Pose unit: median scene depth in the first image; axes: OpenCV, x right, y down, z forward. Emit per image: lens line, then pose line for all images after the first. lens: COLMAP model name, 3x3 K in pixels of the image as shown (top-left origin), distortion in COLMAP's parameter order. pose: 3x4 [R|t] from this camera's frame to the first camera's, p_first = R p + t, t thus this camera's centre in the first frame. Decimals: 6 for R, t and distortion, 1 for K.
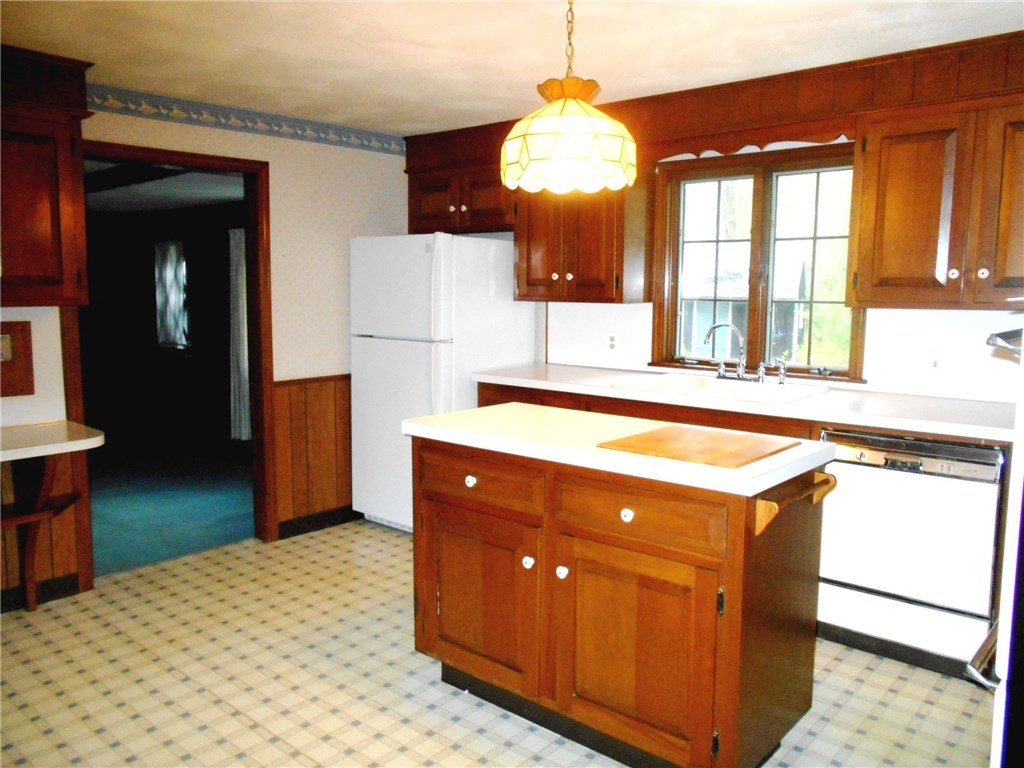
lens RADIAL K [[802.5, 0, 537.5], [0, 802.5, 380.6], [0, 0, 1]] dist [-0.008510, -0.000062]
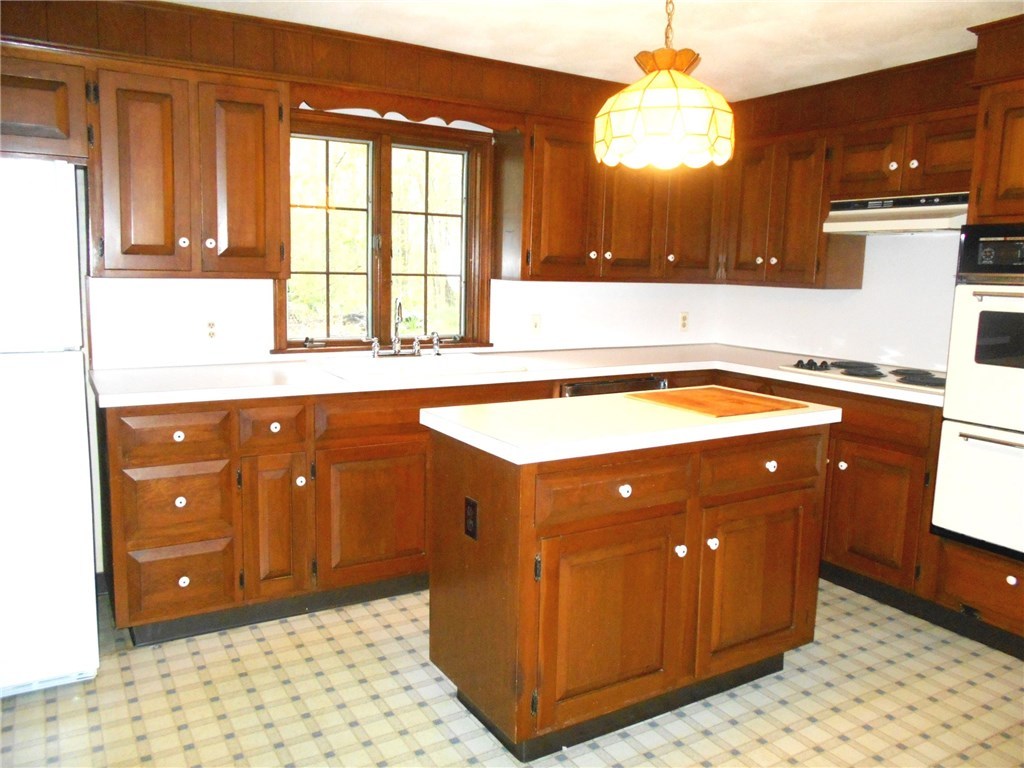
lens RADIAL K [[796.7, 0, 514.7], [0, 796.7, 375.6], [0, 0, 1]] dist [0.009376, 0.011165]
pose [[0.318678, -0.127429, 0.939258, -0.646476], [0.088364, 0.990601, 0.104413, -0.069809], [-0.943735, 0.049723, 0.326943, 0.581240]]
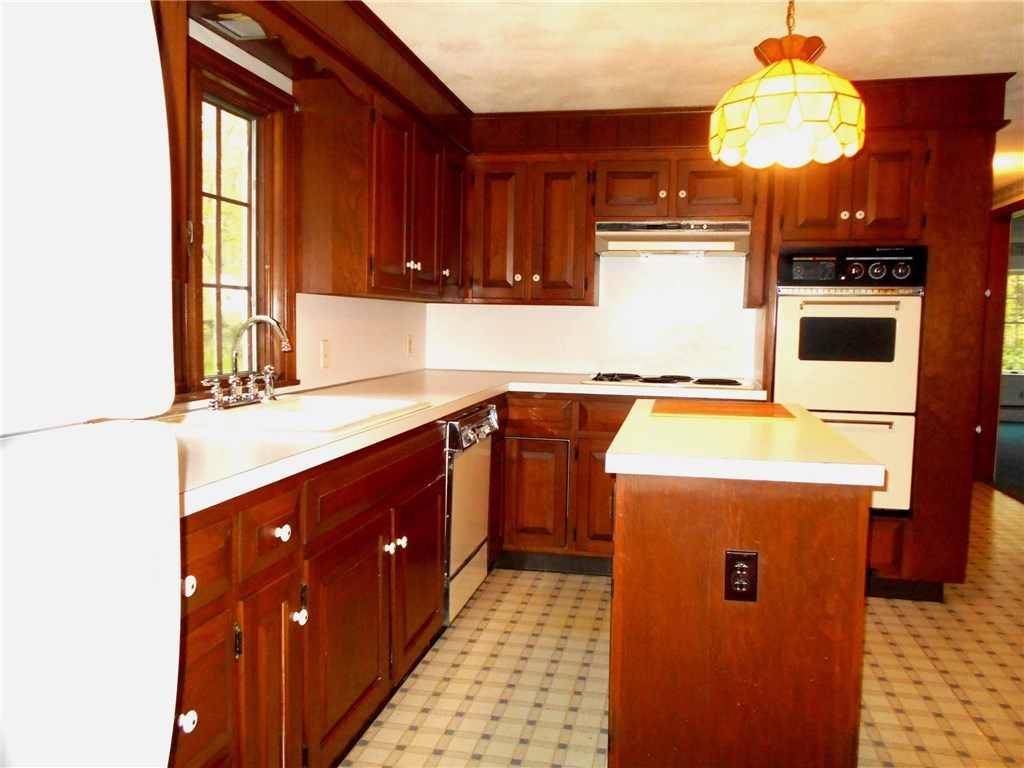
lens RADIAL K [[796.7, 0, 514.7], [0, 796.7, 375.6], [0, 0, 1]] dist [0.009376, 0.011165]
pose [[-0.470322, -0.075620, 0.879249, -0.440613], [0.084401, 0.987901, 0.130112, -0.094571], [-0.878450, 0.135404, -0.458249, 1.157546]]
